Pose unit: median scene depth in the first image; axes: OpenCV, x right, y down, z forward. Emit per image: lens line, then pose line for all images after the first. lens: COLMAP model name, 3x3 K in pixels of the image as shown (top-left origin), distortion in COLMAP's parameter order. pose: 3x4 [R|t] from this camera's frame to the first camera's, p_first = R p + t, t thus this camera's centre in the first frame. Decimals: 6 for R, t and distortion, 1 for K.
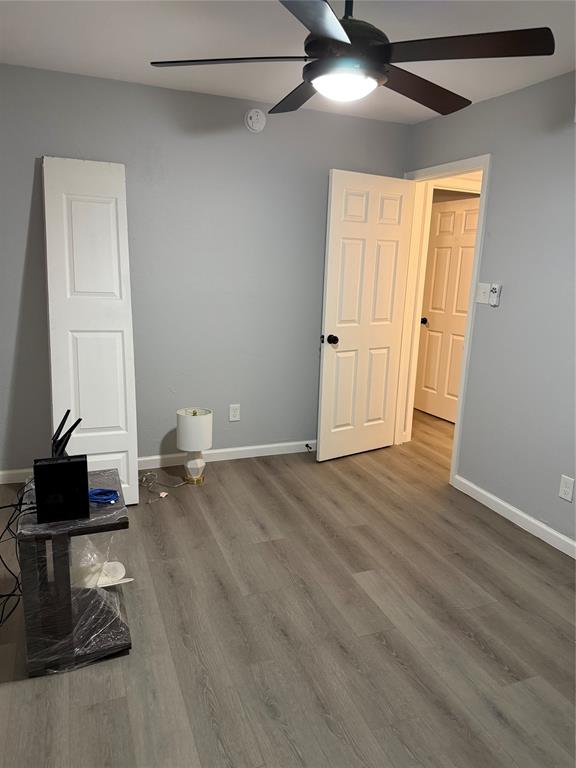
lens RADIAL K [[540.9, 0, 288.9], [0, 540.9, 379.5], [0, 0, 1]] dist [0.135729, -0.239074]
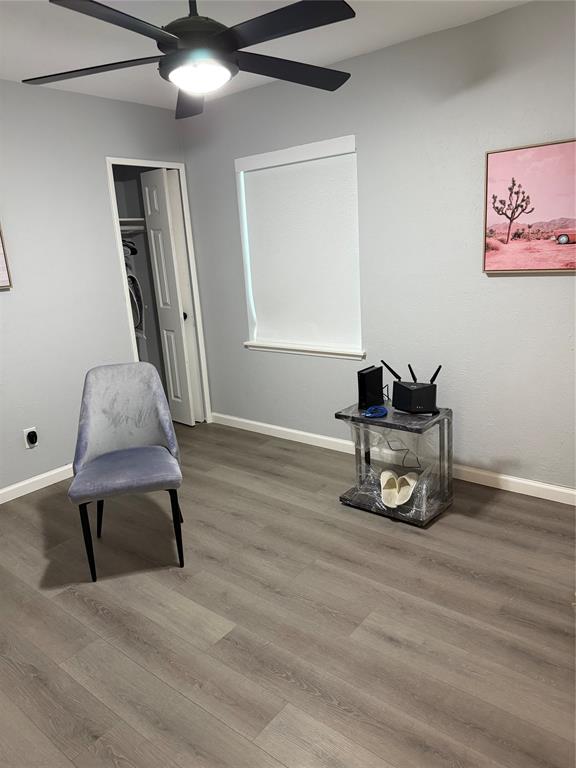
lens RADIAL K [[540.9, 0, 288.9], [0, 540.9, 379.5], [0, 0, 1]] dist [0.135729, -0.239074]
pose [[-0.874600, 0.128637, -0.467469, 0.394578], [-0.083986, 0.909391, 0.407376, -0.329372], [0.477516, 0.395552, -0.784549, 1.584124]]
